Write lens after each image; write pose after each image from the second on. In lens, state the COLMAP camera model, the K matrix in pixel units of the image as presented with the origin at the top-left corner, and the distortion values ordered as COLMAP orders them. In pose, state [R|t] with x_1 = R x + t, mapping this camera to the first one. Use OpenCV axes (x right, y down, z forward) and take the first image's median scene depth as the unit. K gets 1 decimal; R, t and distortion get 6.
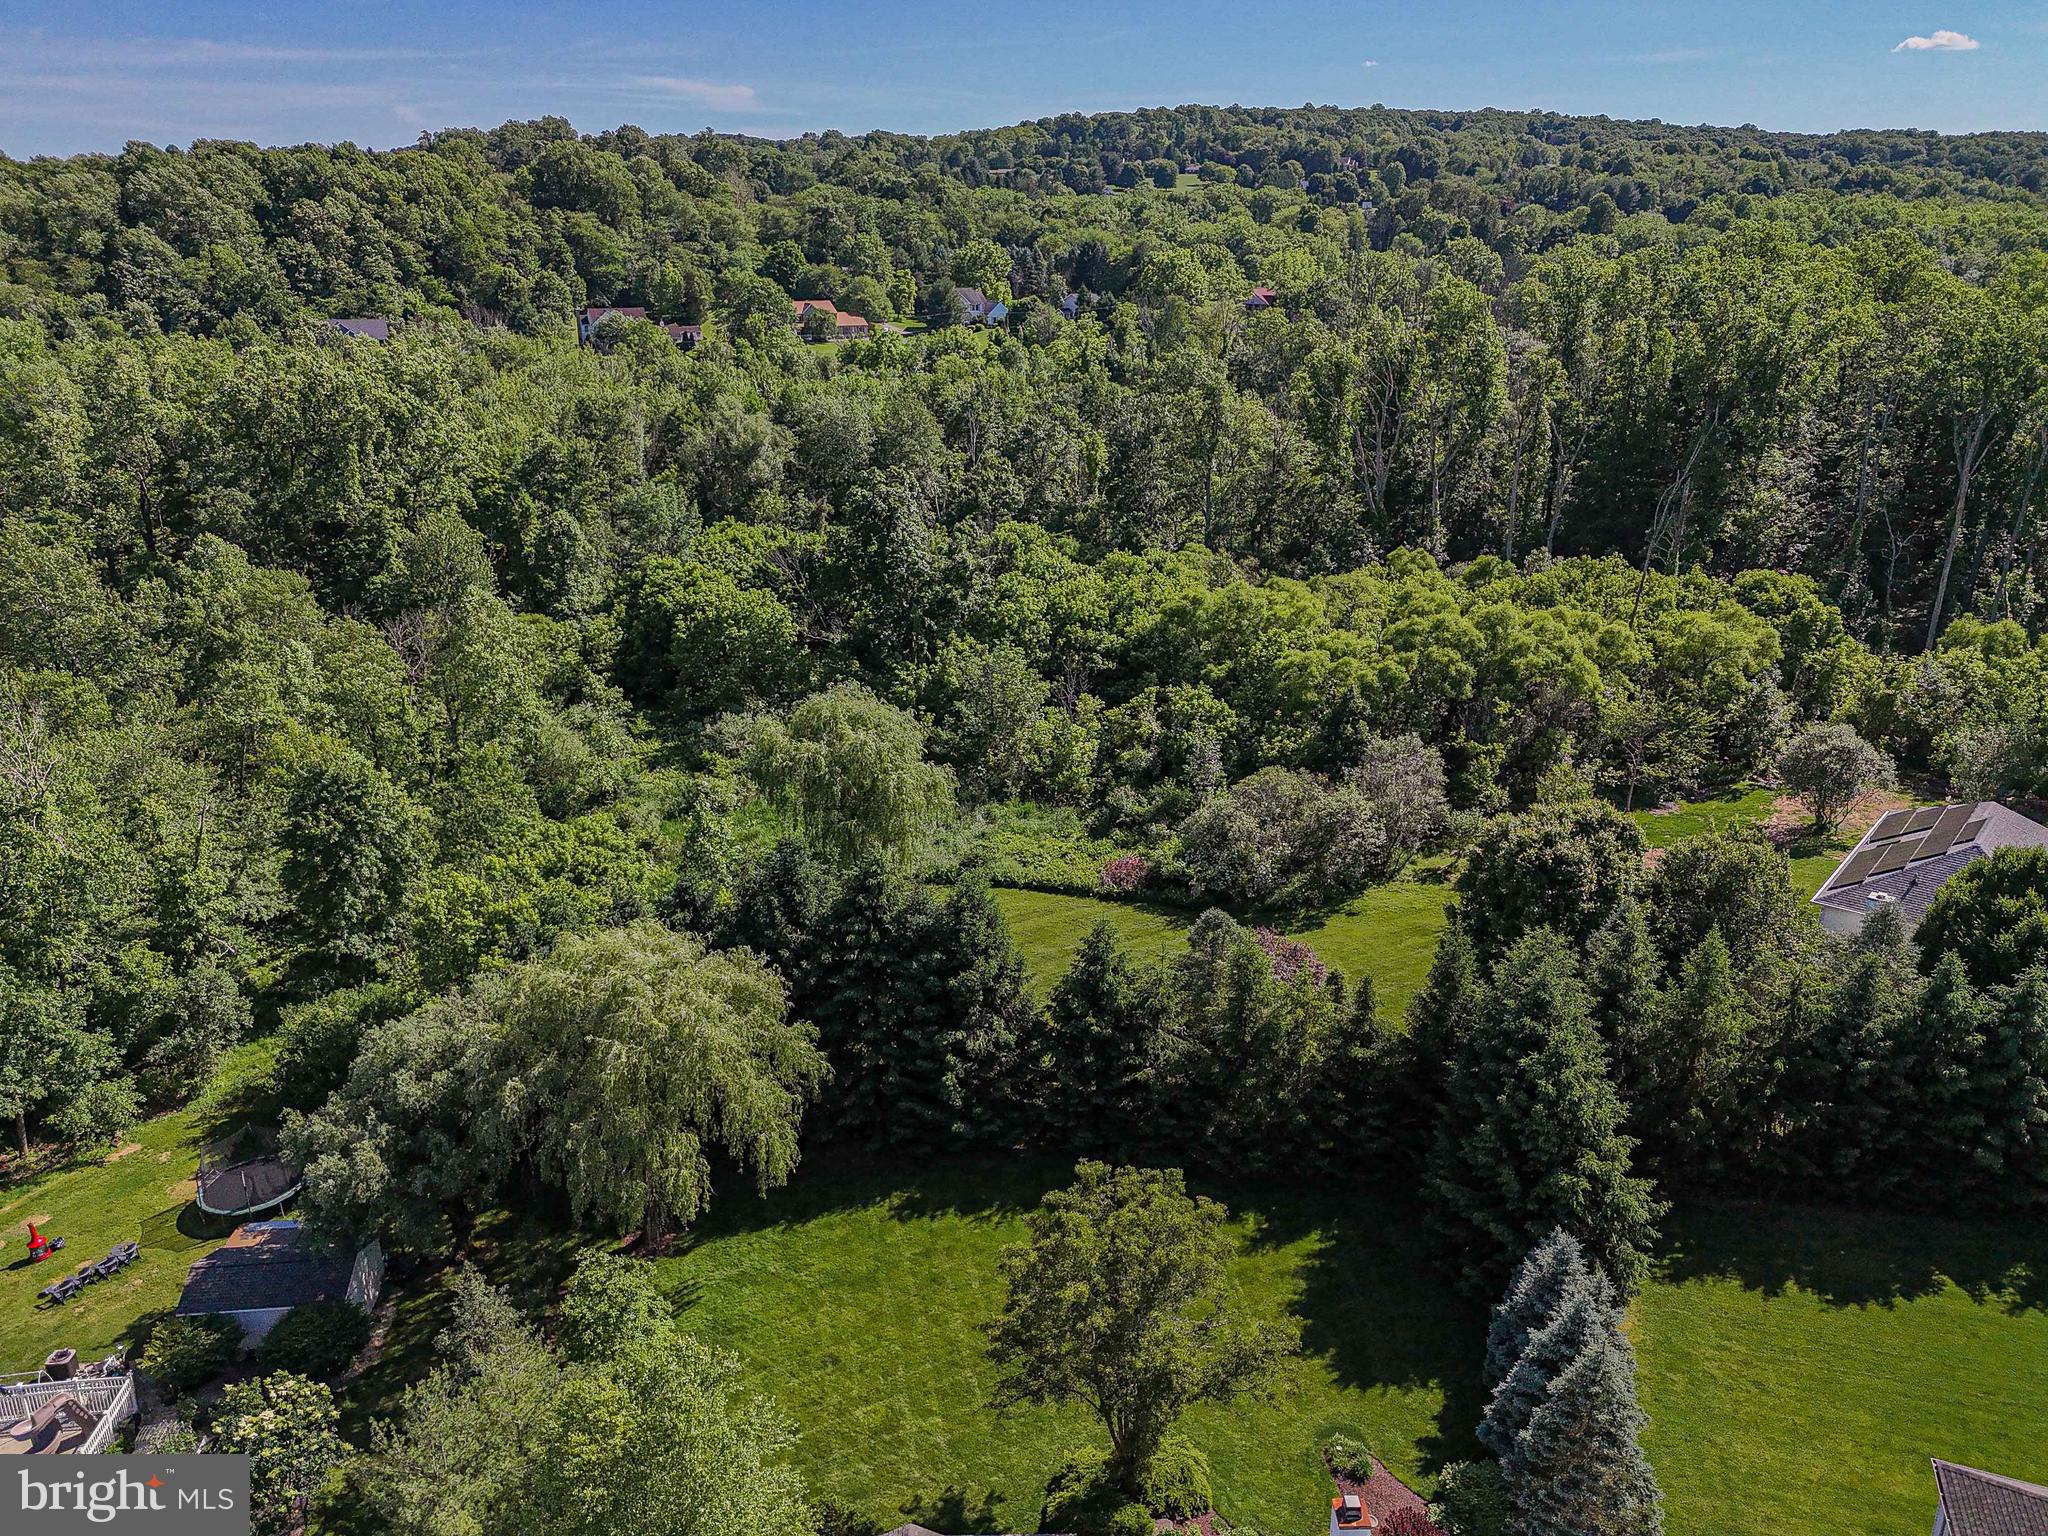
lens RADIAL K [[1461.6, 0, 1024.0], [0, 1461.6, 768.0], [0, 0, 1]] dist [-0.000035, -0.004205]
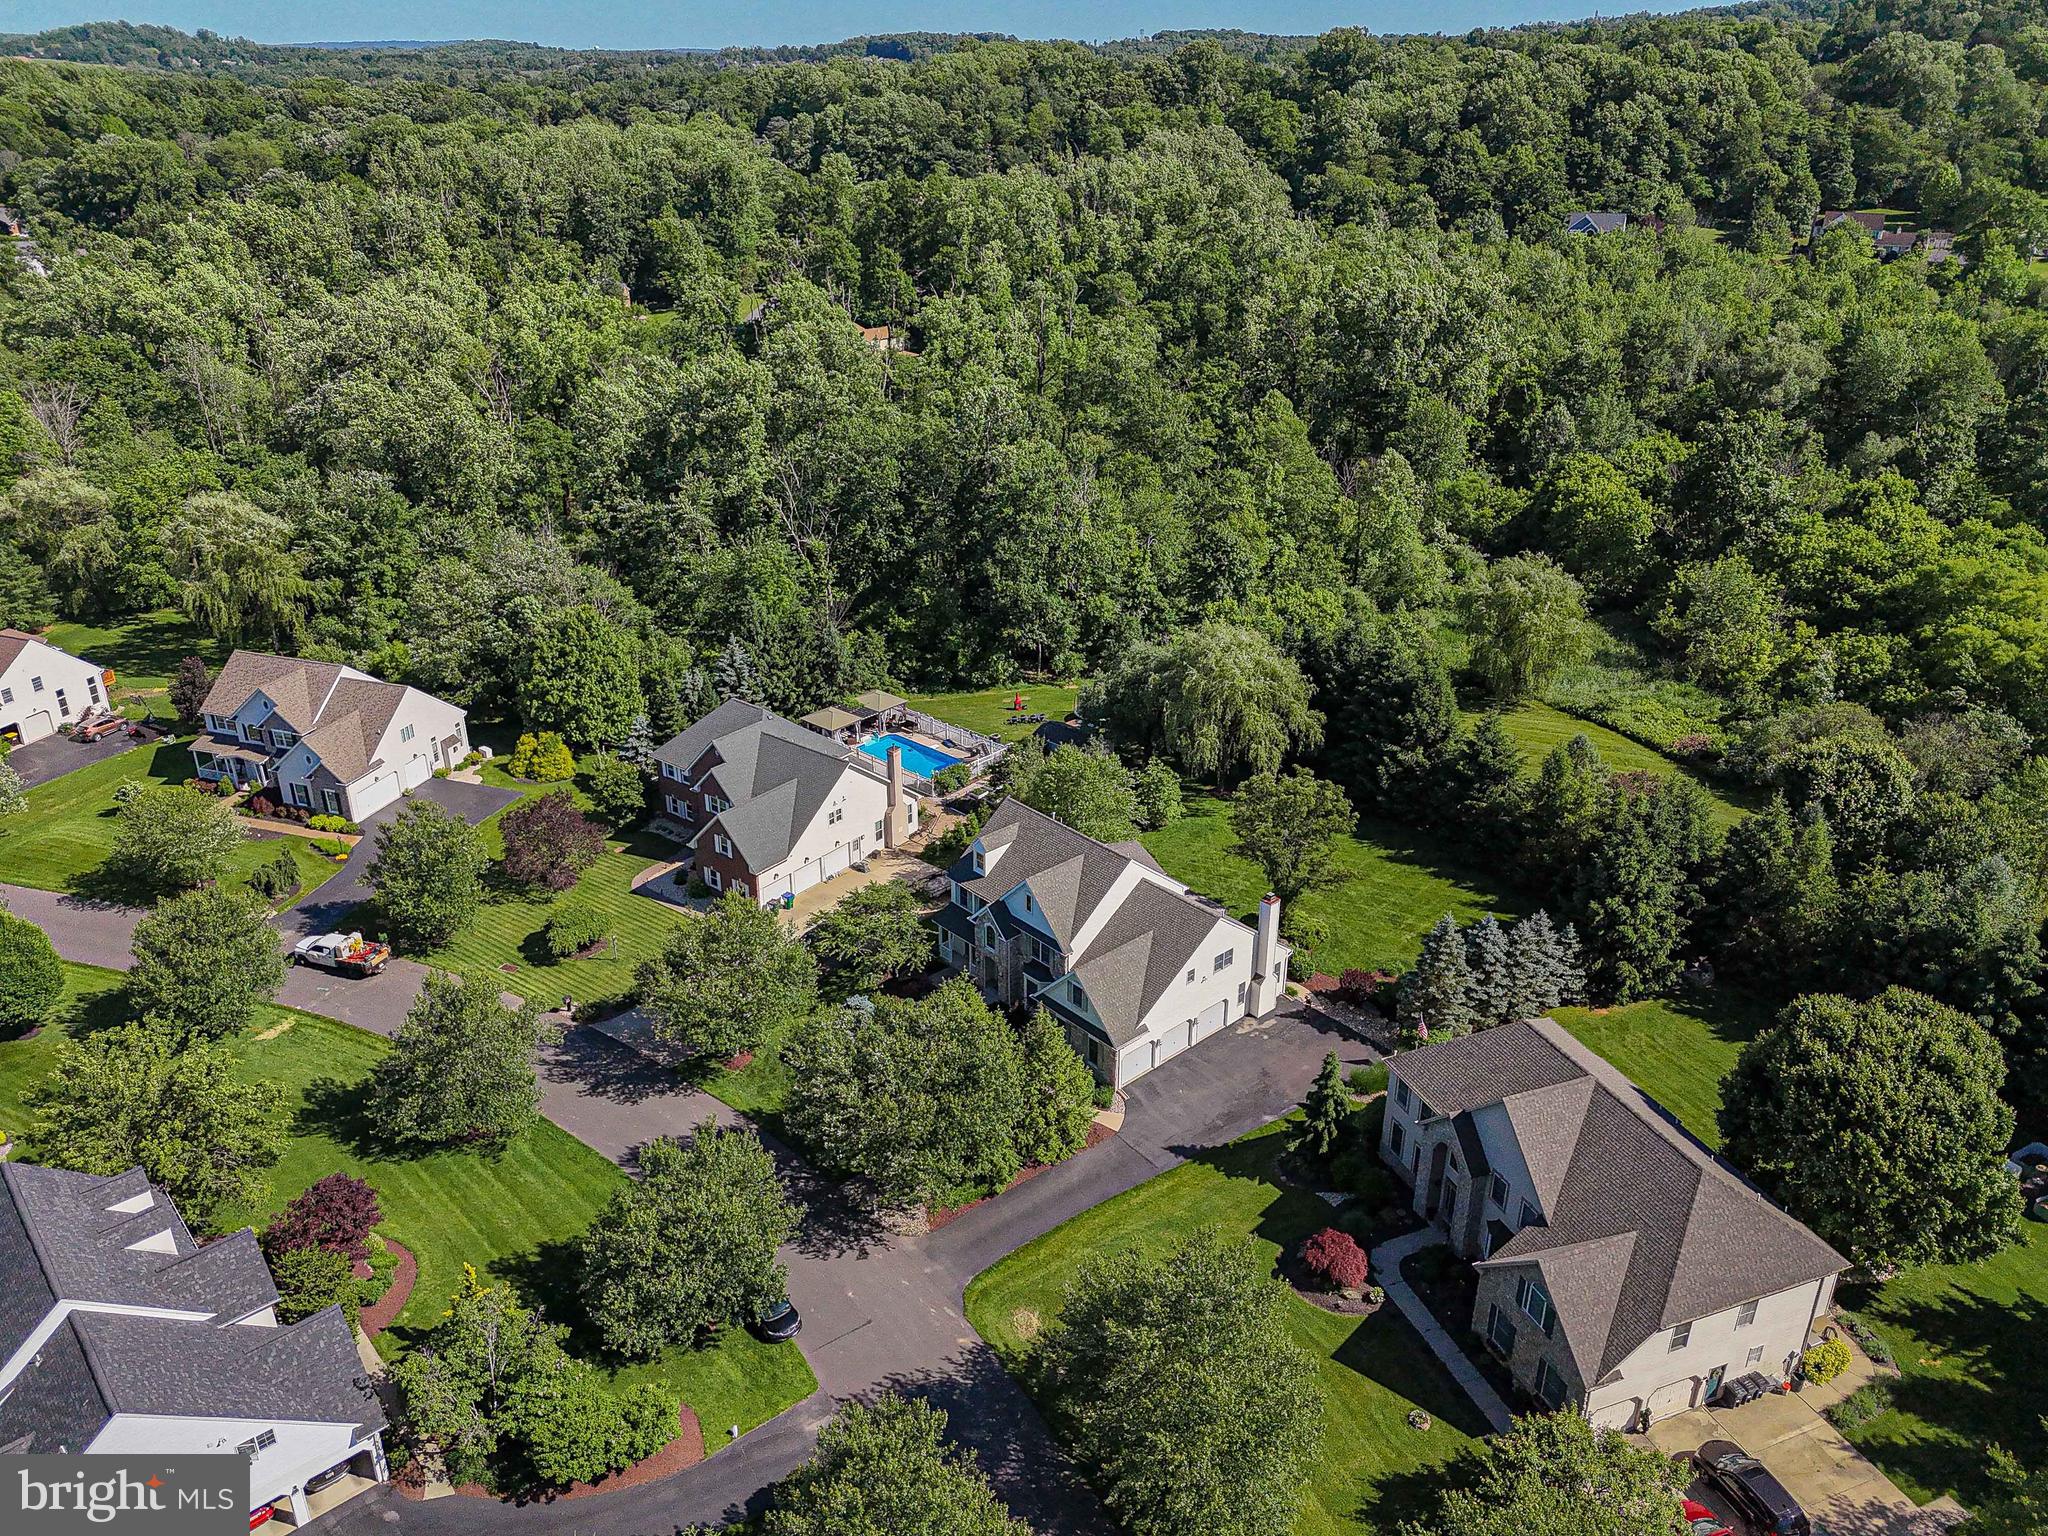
lens RADIAL K [[1438.4, 0, 1024.0], [0, 1438.4, 768.0], [0, 0, 1]] dist [0.002427, 0.003369]
pose [[0.639923, 0.322624, -0.697433, 0.195010], [-0.253699, 0.945407, 0.204554, -0.006749], [0.725352, 0.046040, 0.686837, -0.107349]]
